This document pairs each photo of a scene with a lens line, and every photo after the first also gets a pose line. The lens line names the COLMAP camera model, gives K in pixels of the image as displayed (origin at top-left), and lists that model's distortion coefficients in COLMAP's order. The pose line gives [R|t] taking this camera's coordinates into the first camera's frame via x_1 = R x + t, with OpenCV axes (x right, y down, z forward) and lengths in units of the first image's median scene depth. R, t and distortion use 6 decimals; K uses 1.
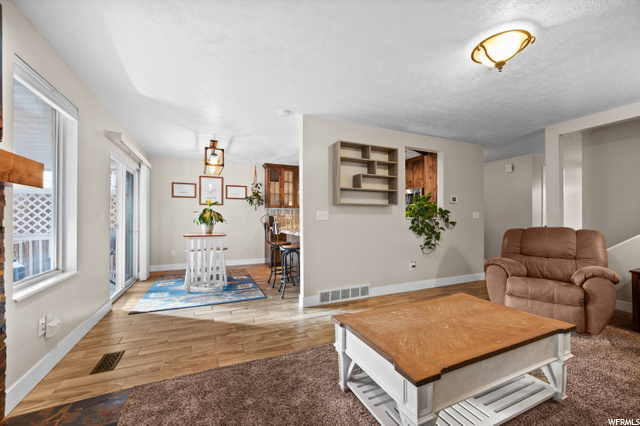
lens RADIAL K [[259.8, 0, 321.4], [0, 259.8, 216.9], [0, 0, 1]] dist [0.000144, 0.000003]
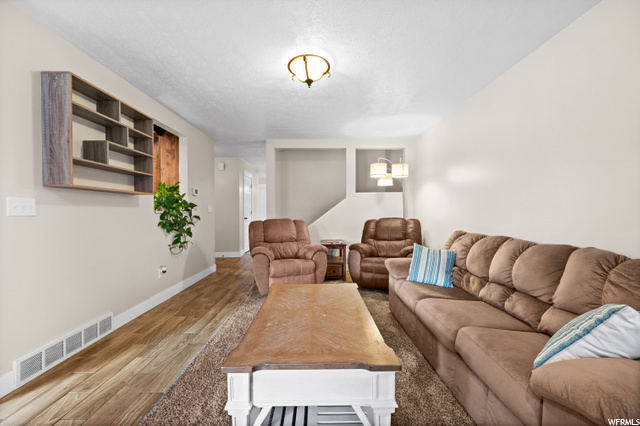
lens RADIAL K [[264.0, 0, 321.3], [0, 264.0, 216.3], [0, 0, 1]] dist [0.000061, -0.000083]
pose [[0.400655, -0.016372, 0.916083, -0.220039], [-0.004489, 0.999793, 0.019831, 0.000324], [-0.916218, -0.012058, 0.400498, 0.258409]]
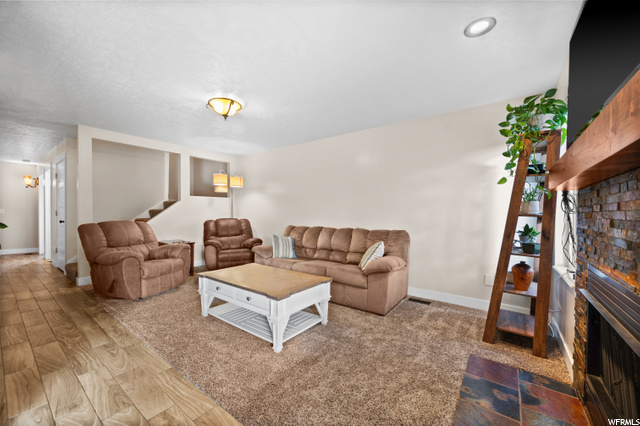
lens RADIAL K [[251.8, 0, 323.3], [0, 251.8, 213.1], [0, 0, 1]] dist [0.000607, 0.000033]
pose [[-0.481492, -0.000499, 0.876450, -0.520178], [-0.009404, 0.999945, -0.004597, 0.001197], [-0.876400, -0.010456, -0.481470, 0.676736]]
